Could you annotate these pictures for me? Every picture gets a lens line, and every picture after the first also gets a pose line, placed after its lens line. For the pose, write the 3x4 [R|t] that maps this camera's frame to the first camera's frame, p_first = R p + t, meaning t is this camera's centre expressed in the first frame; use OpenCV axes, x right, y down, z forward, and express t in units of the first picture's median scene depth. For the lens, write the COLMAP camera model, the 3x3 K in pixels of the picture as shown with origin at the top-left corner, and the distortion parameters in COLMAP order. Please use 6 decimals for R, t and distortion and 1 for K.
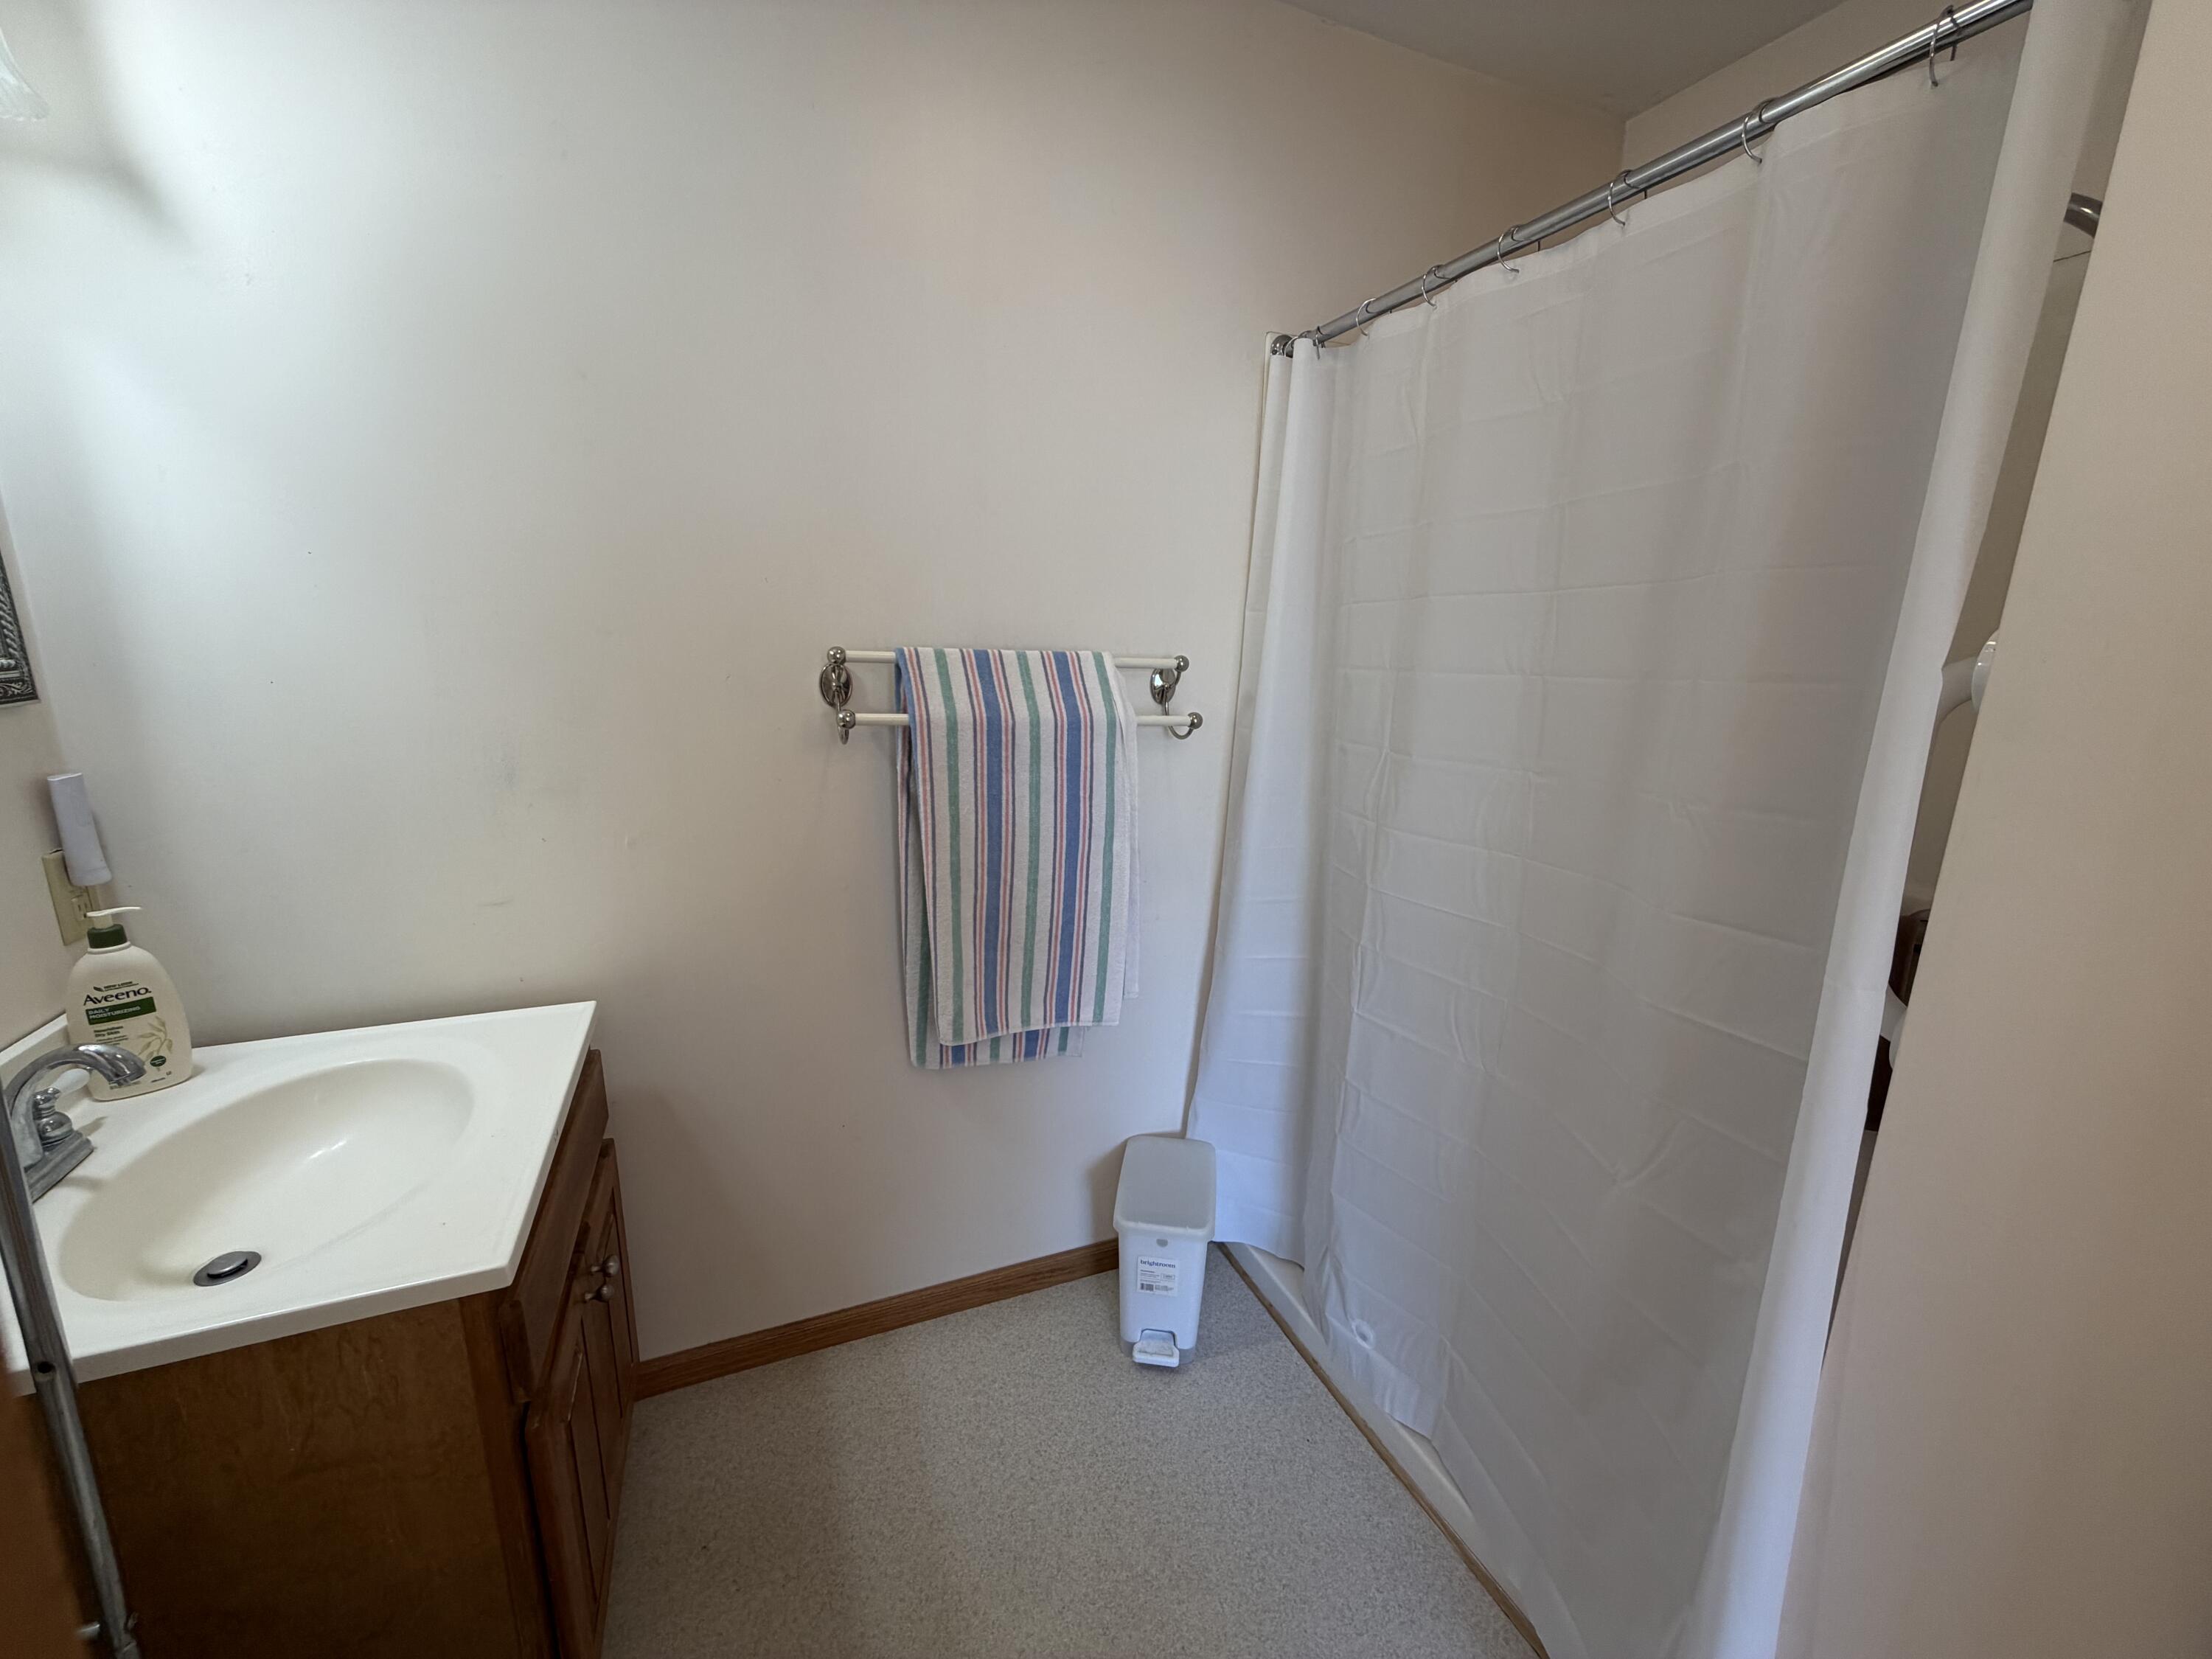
lens RADIAL K [[879.9, 0, 1111.1], [0, 879.9, 833.0], [0, 0, 1]] dist [-0.000592, -0.000278]
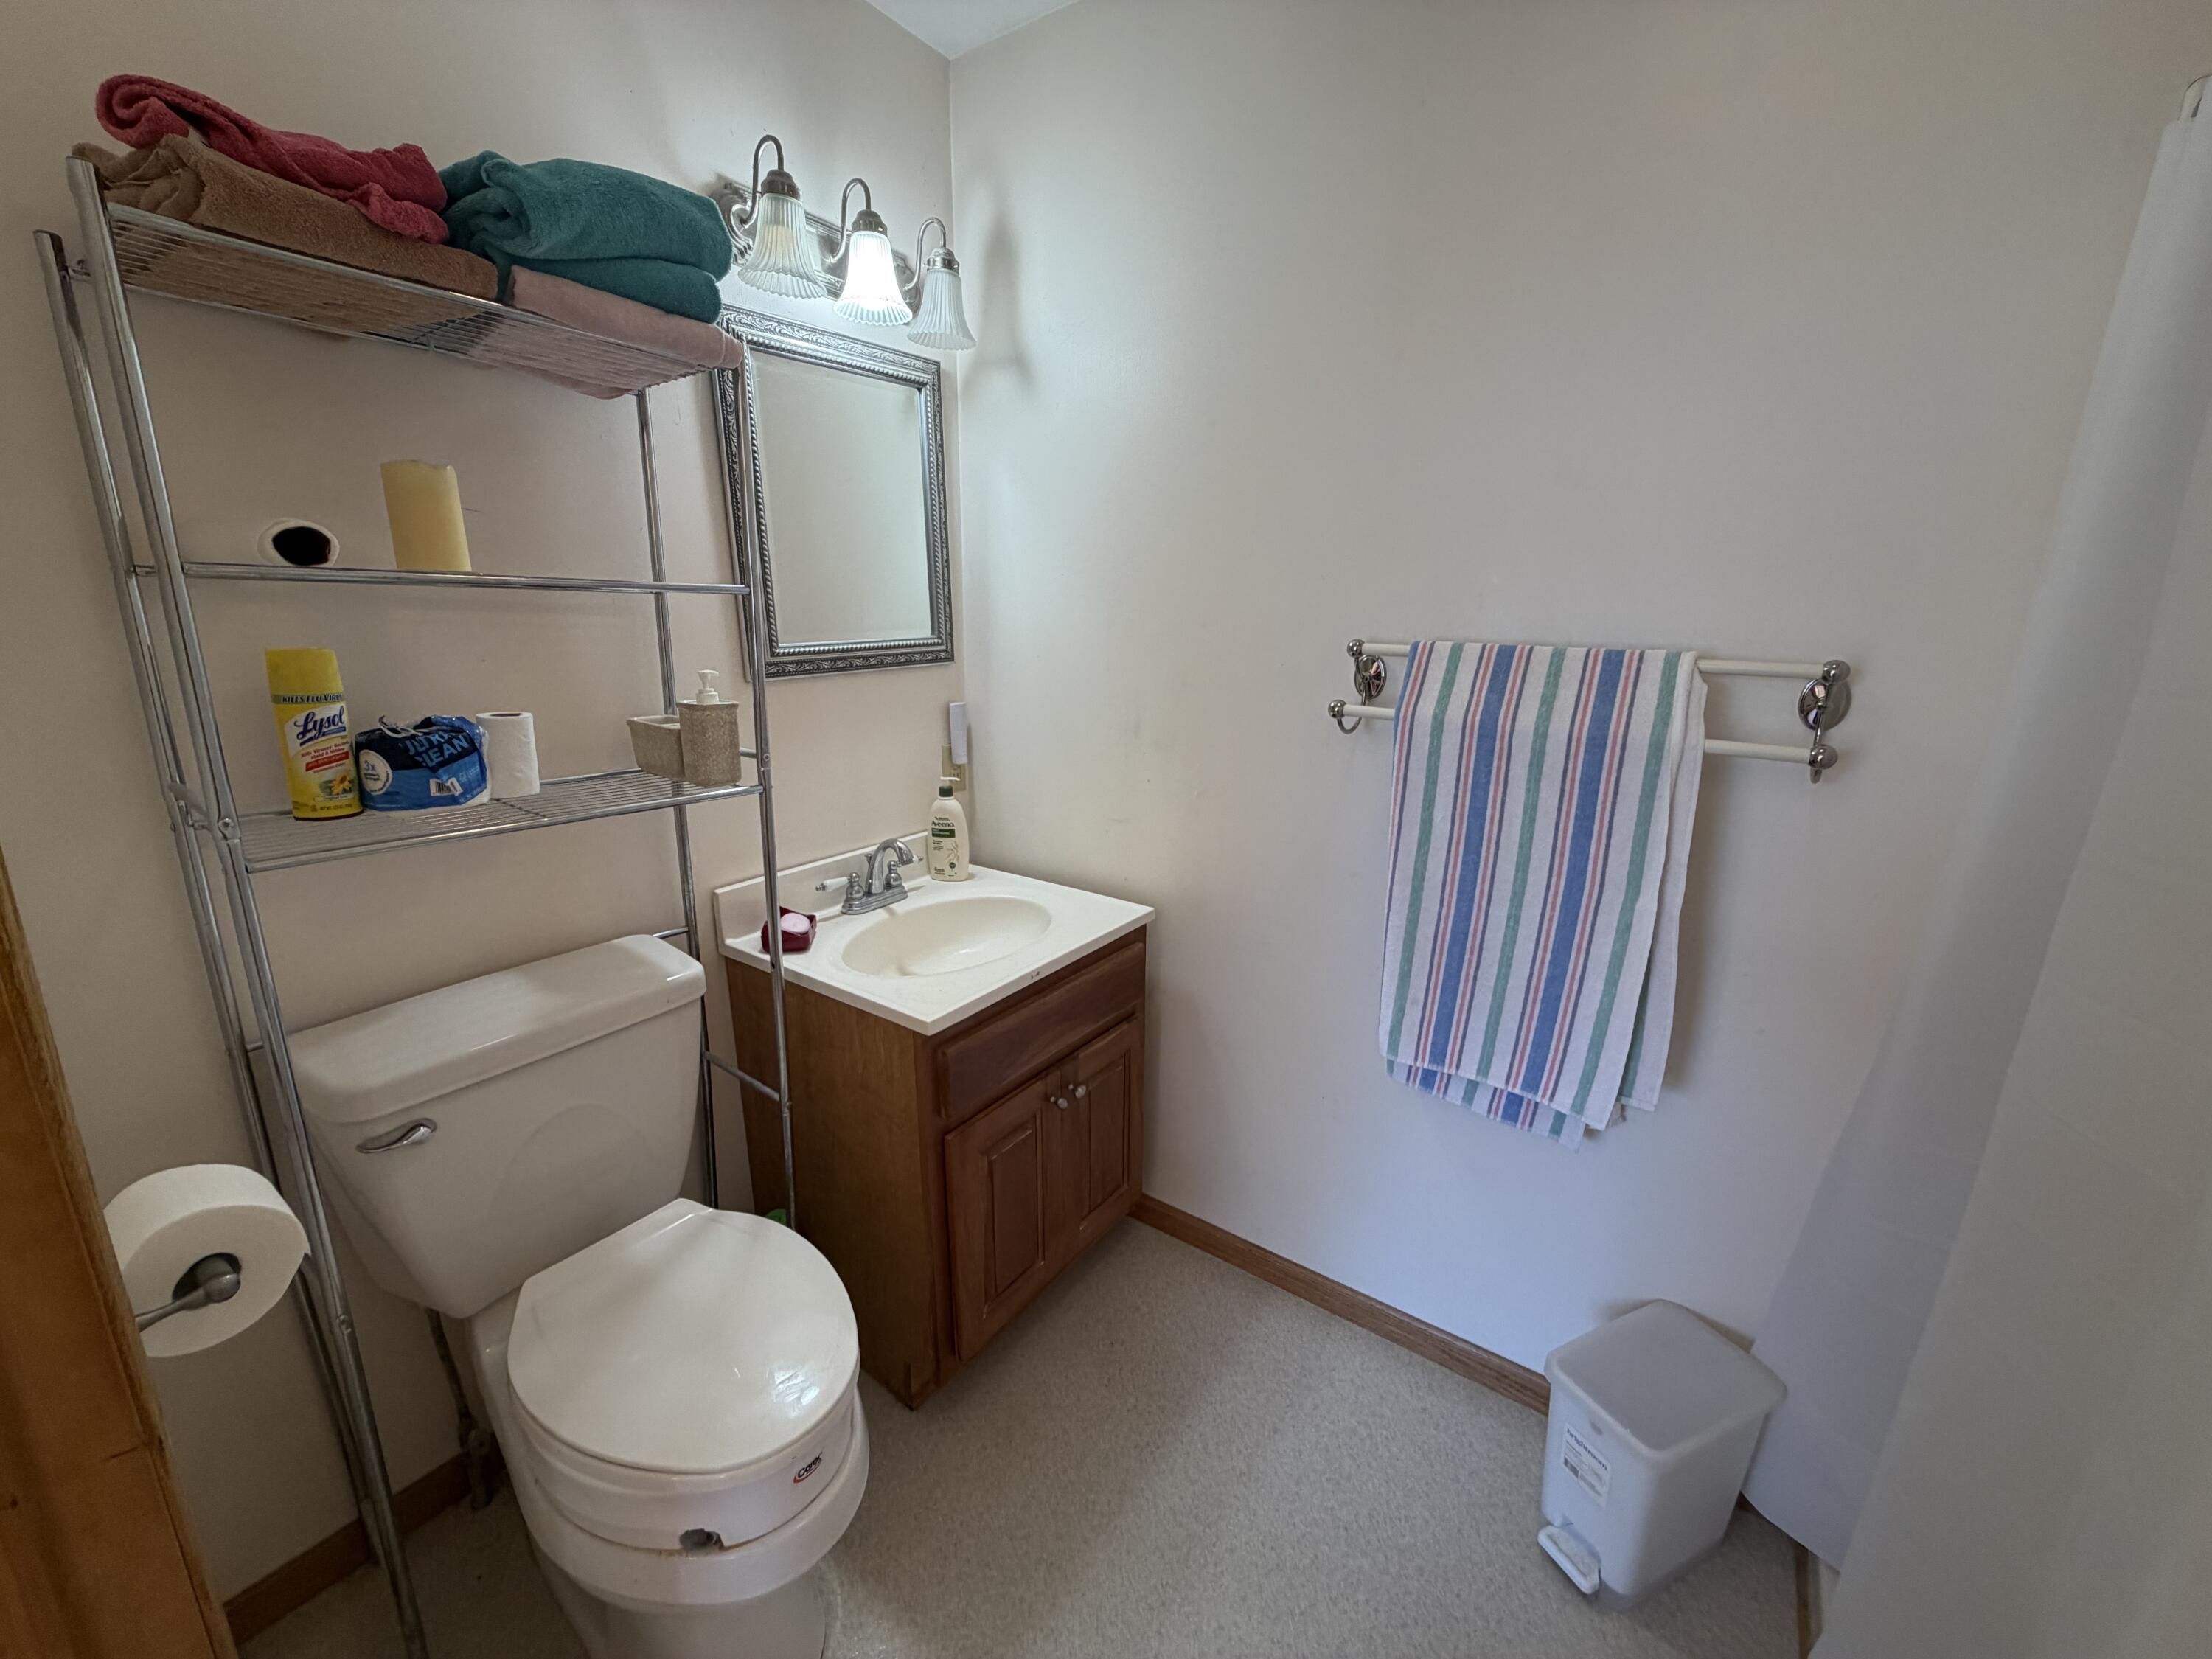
lens RADIAL K [[879.9, 0, 1095.1], [0, 879.9, 832.0], [0, 0, 1]] dist [-0.000592, -0.000278]
pose [[0.525561, 0.194412, -0.828245, 0.476700], [-0.190569, 0.975704, 0.108099, -0.048887], [0.829137, 0.101025, 0.549841, 0.222052]]
